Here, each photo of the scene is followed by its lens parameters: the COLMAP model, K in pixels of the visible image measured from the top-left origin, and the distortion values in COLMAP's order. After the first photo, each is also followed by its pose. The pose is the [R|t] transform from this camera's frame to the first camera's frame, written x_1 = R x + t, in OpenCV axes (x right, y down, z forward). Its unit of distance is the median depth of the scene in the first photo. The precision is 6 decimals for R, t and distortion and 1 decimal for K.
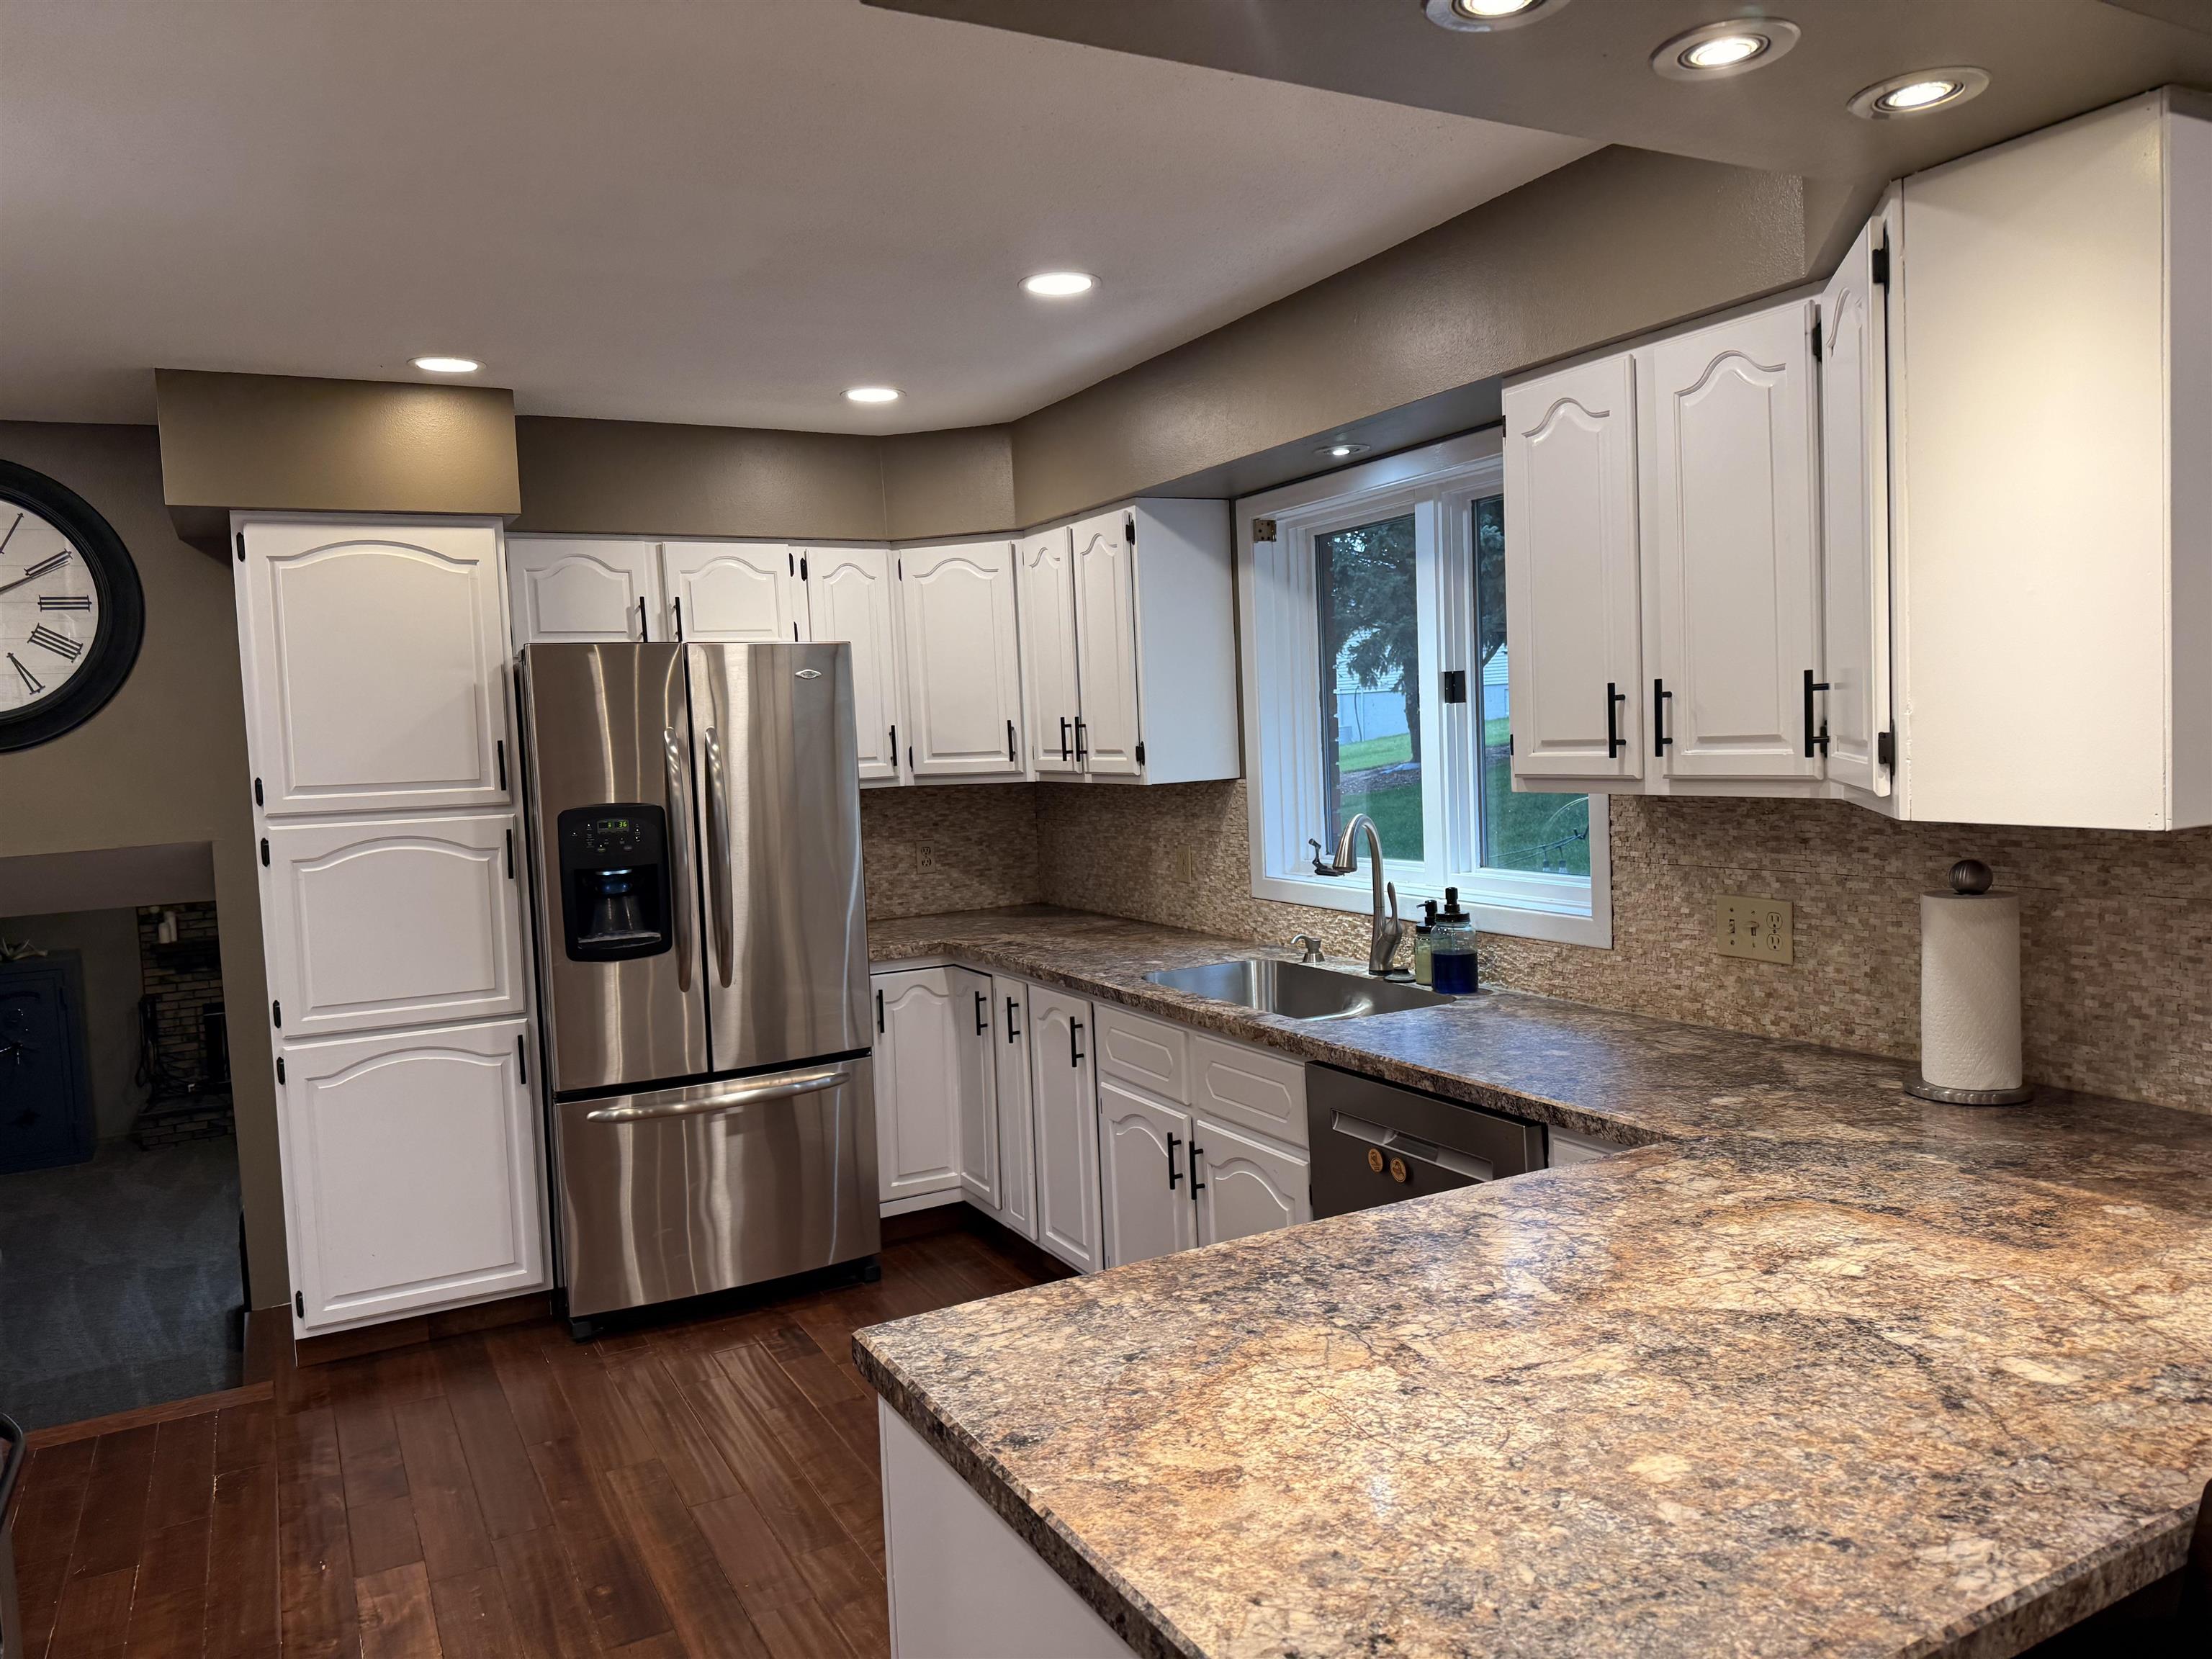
lens RADIAL K [[1566.2, 0, 1106.0], [0, 1566.2, 829.5], [0, 0, 1]] dist [-0.004372, -0.005356]
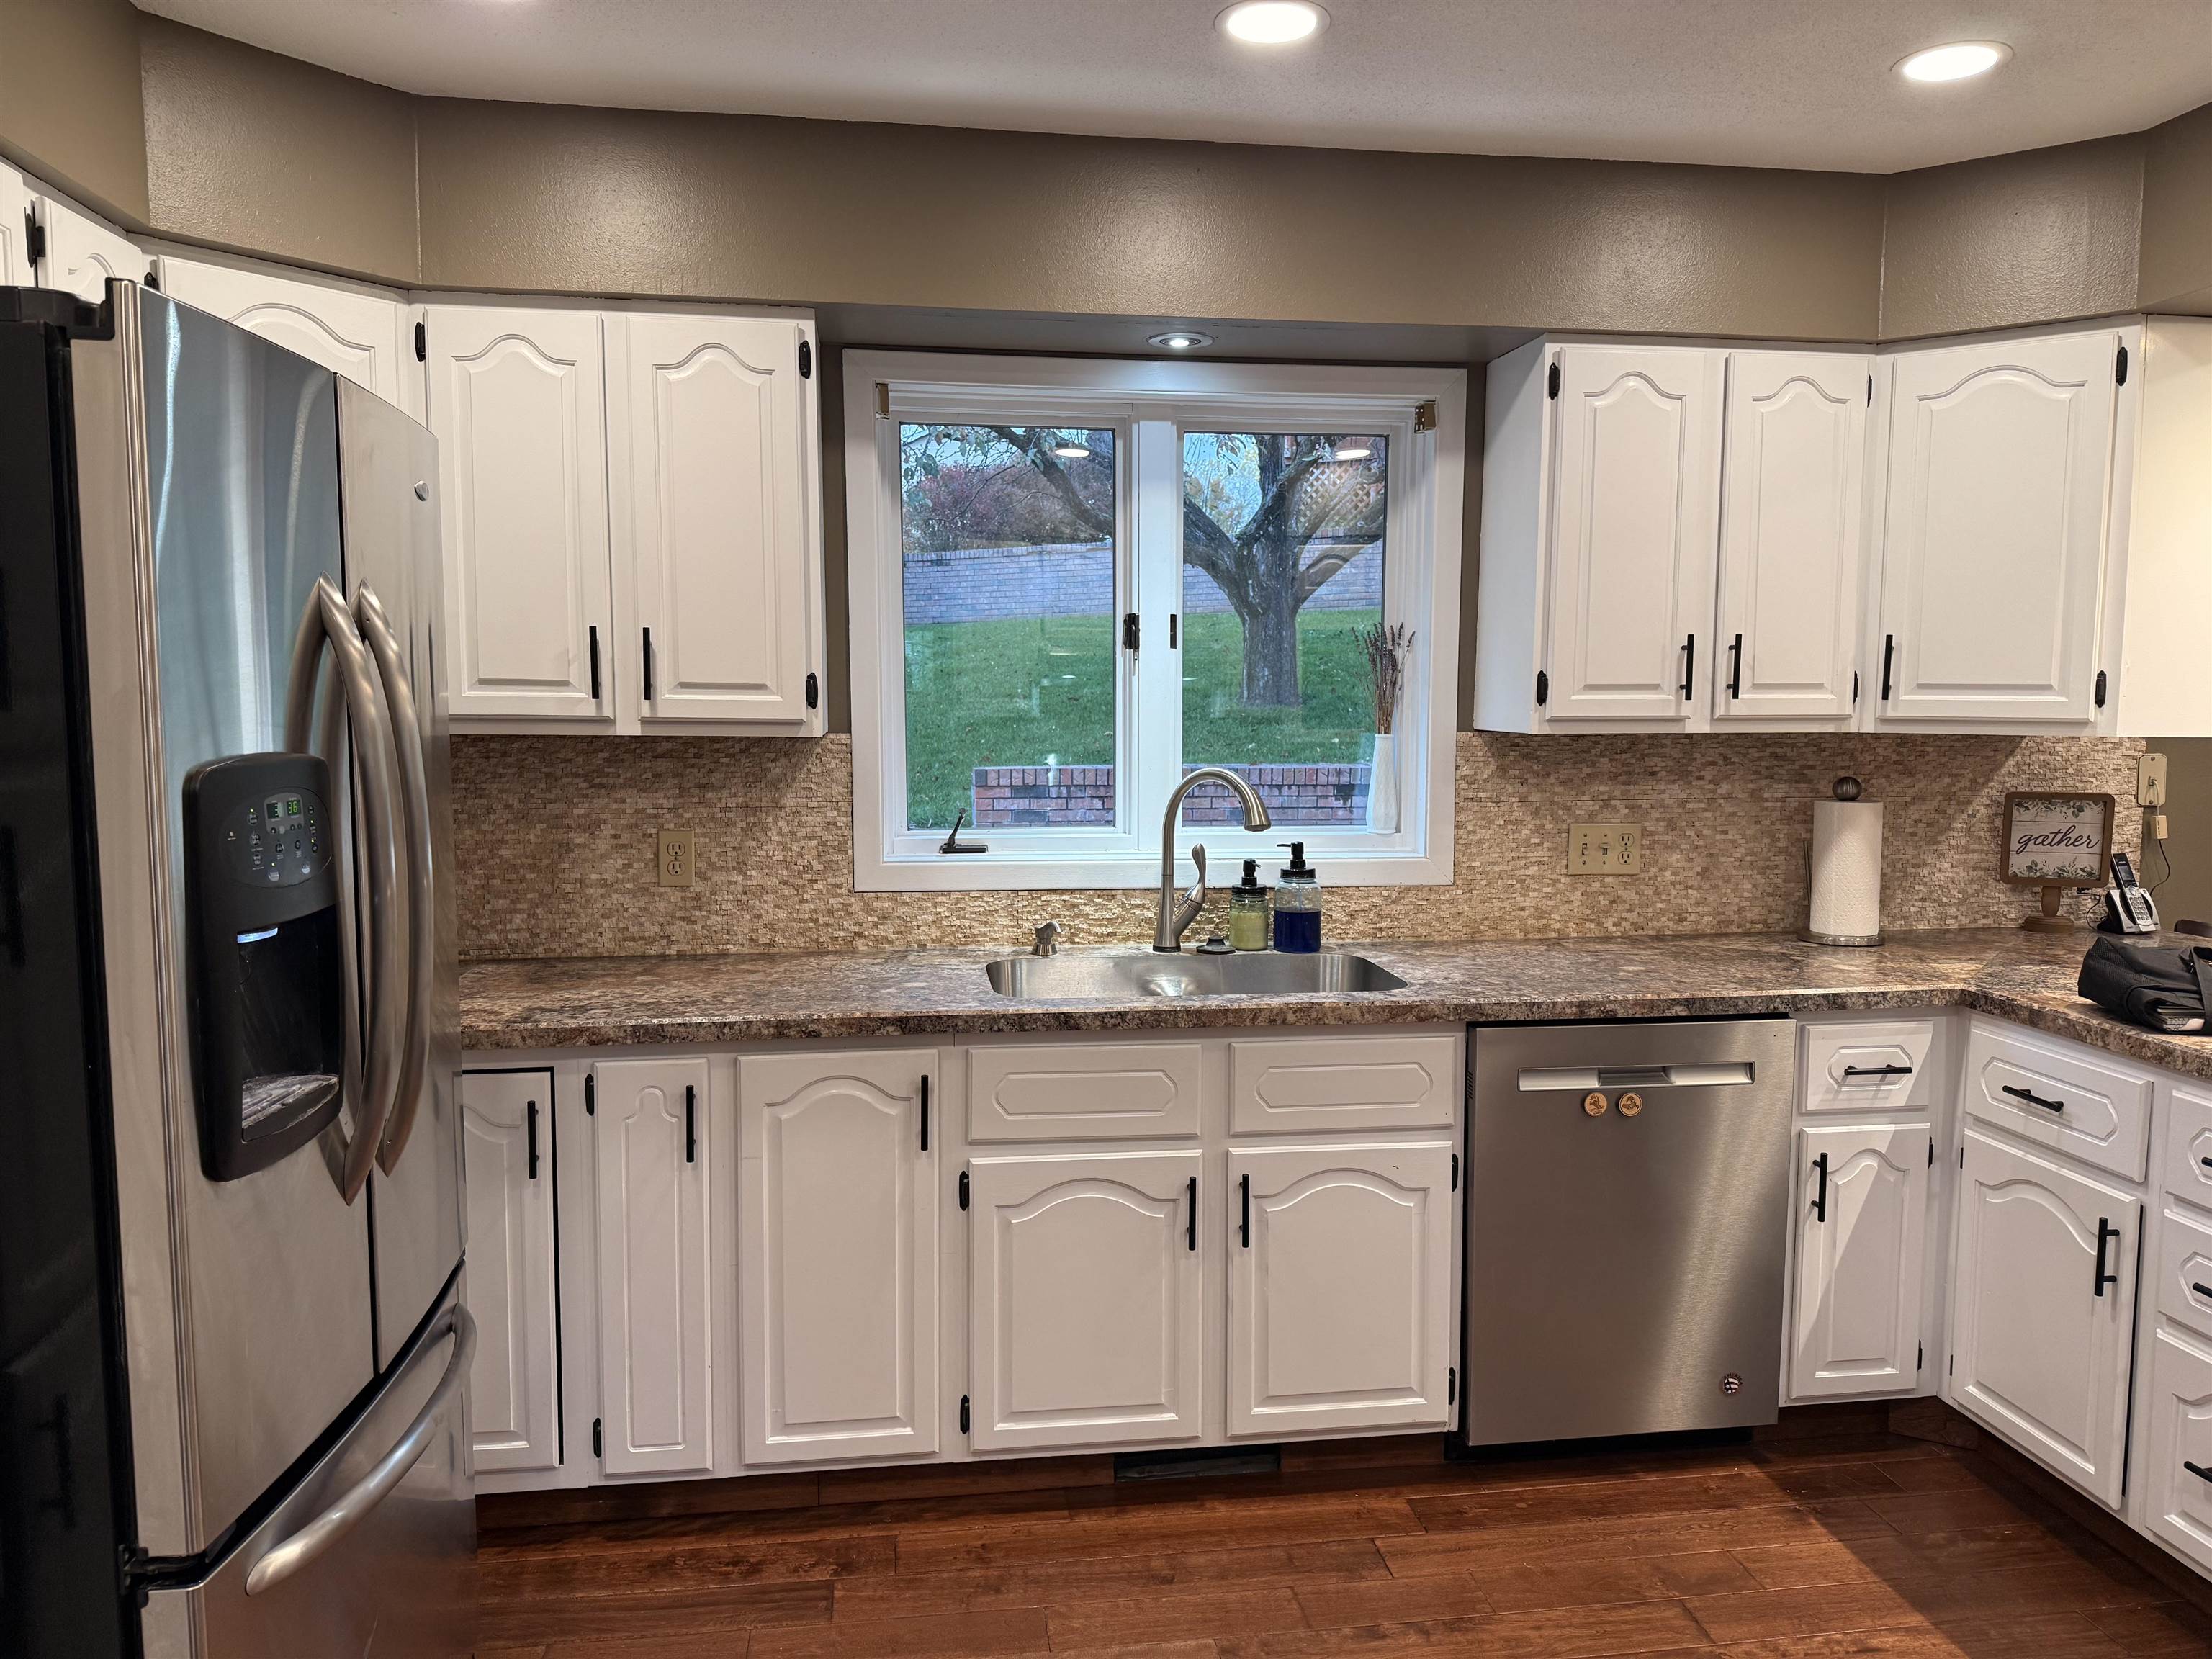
lens RADIAL K [[1553.2, 0, 1106.0], [0, 1553.2, 829.5], [0, 0, 1]] dist [0.033144, -0.002967]
pose [[0.348306, -0.044839, 0.936308, -0.886702], [0.044423, 0.998523, 0.031293, -0.006822], [-0.936328, 0.030694, 0.349783, 0.979680]]
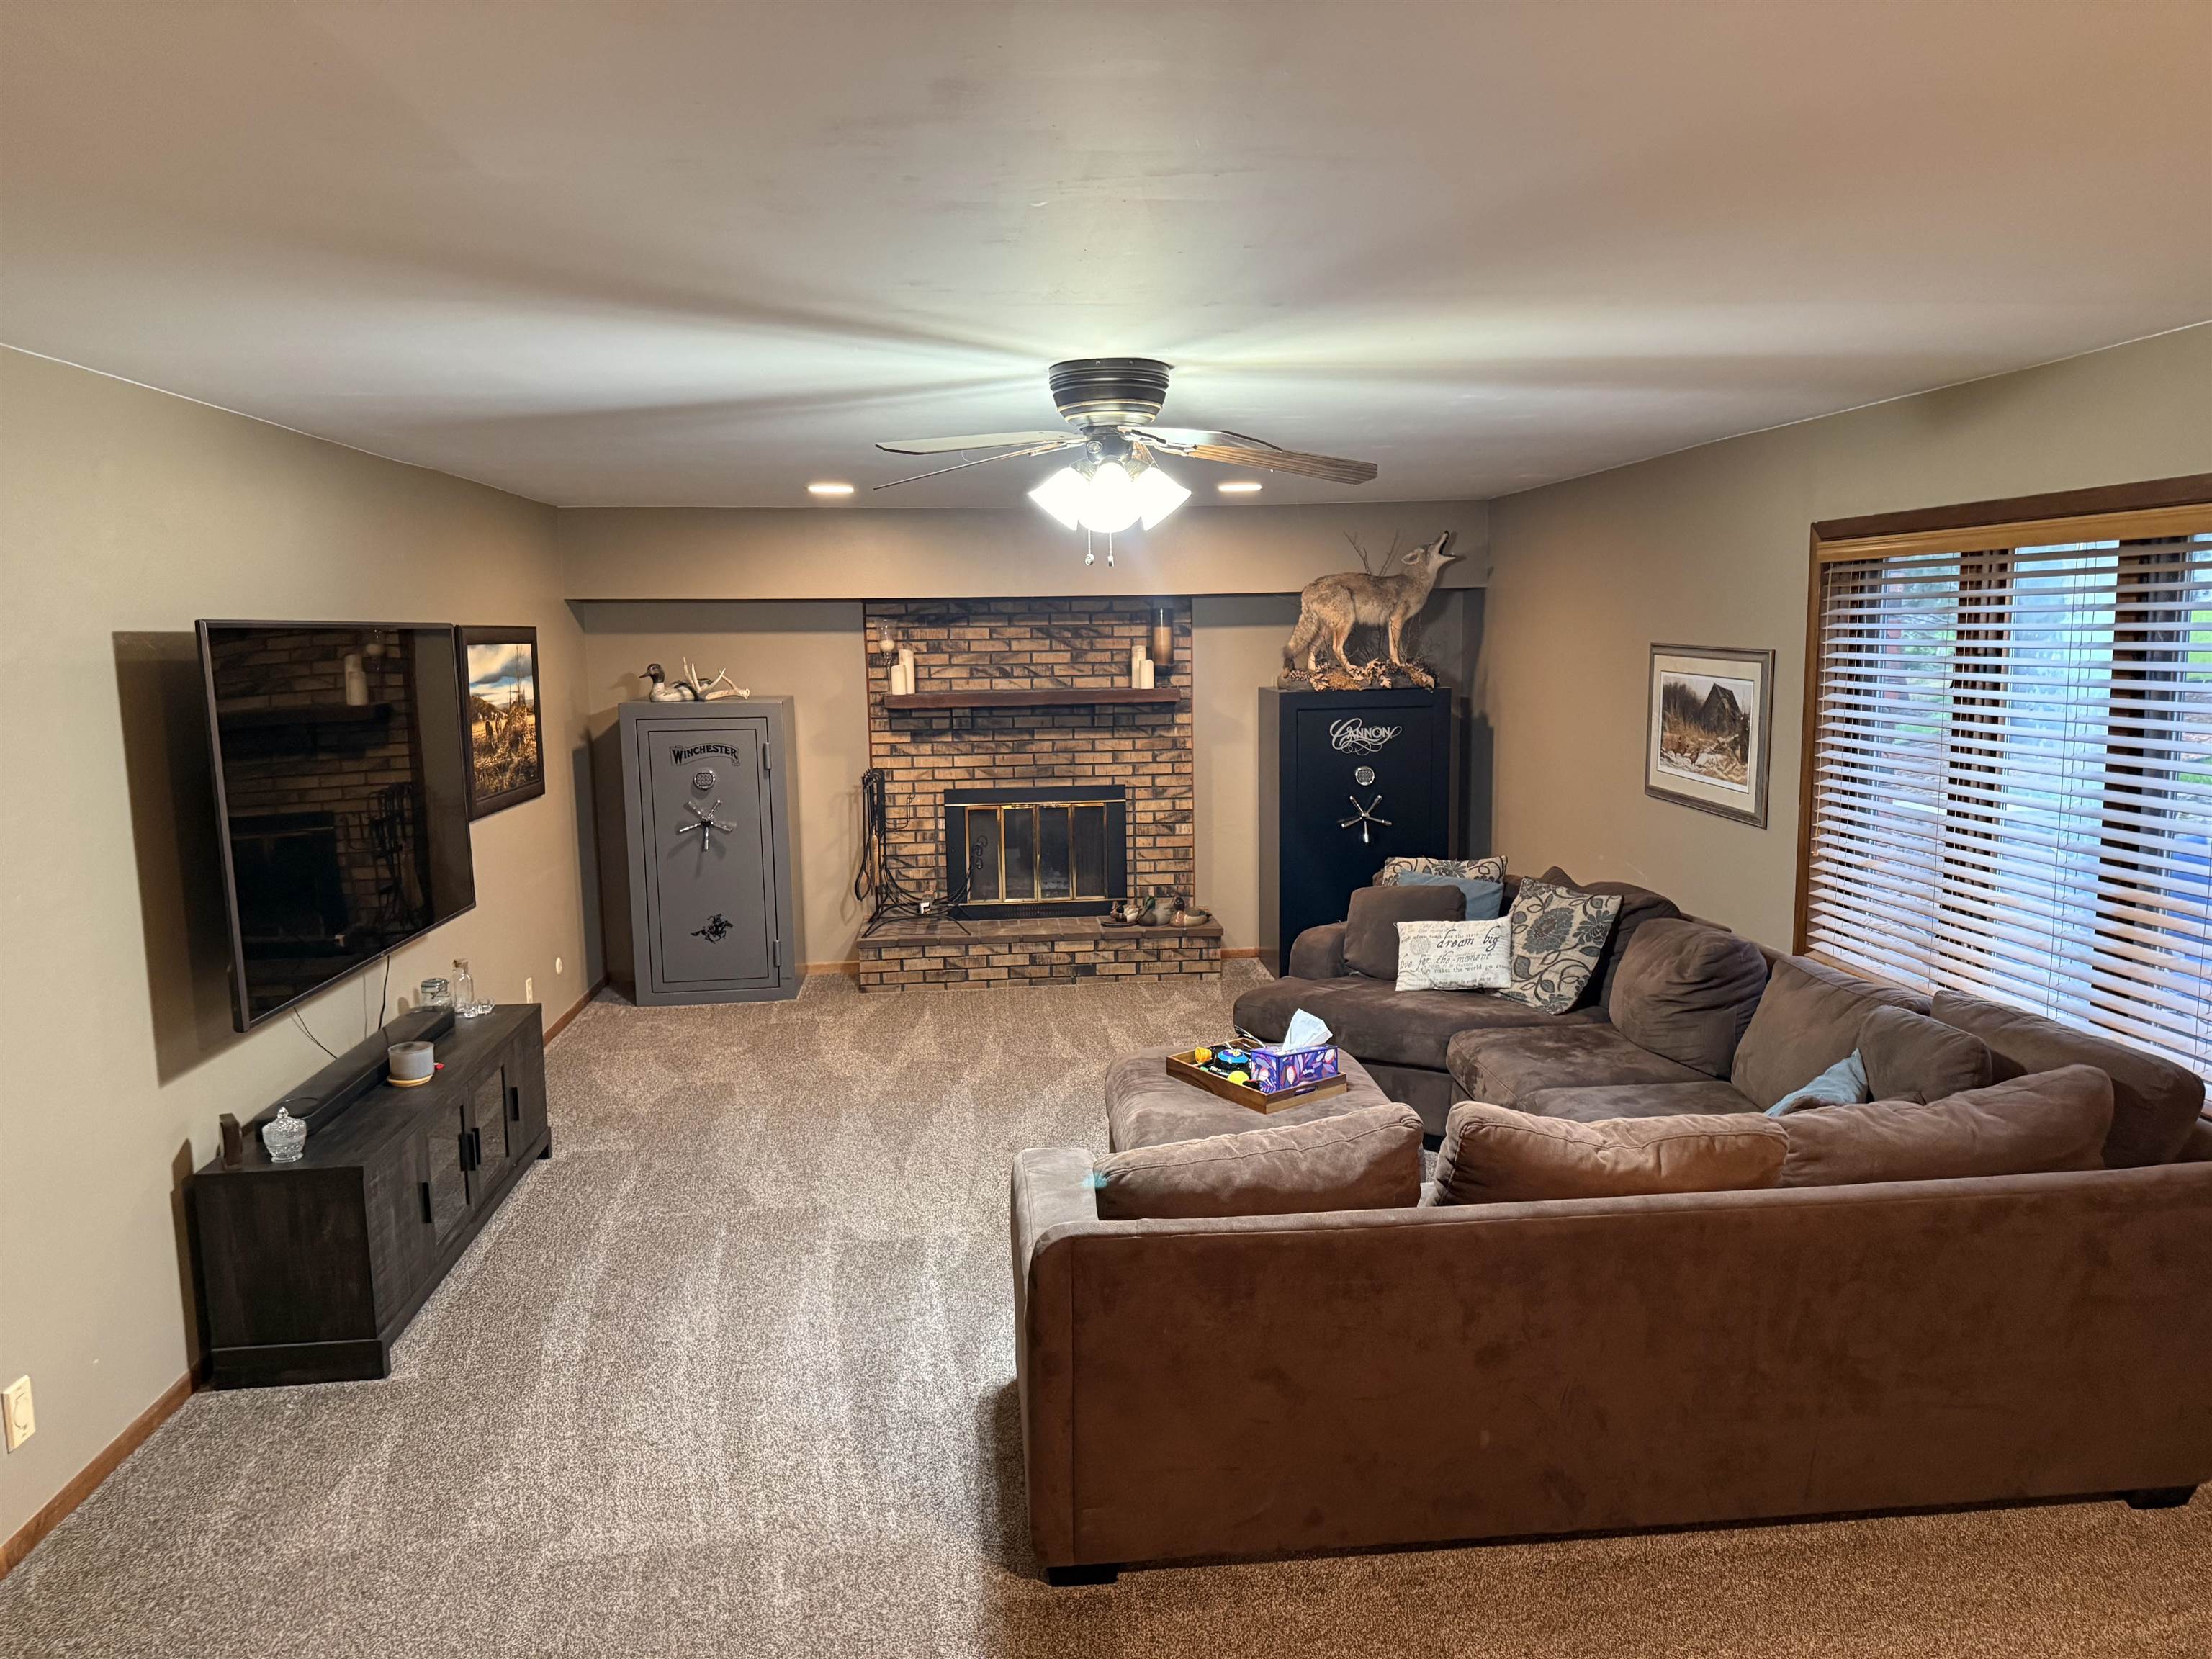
lens RADIAL K [[1566.2, 0, 1106.0], [0, 1566.2, 829.5], [0, 0, 1]] dist [-0.004372, -0.005356]
pose [[0.912895, 0.075848, -0.401087, -0.235180], [-0.044520, 0.995224, 0.086873, 0.066642], [0.405760, -0.061450, 0.911912, 0.399872]]
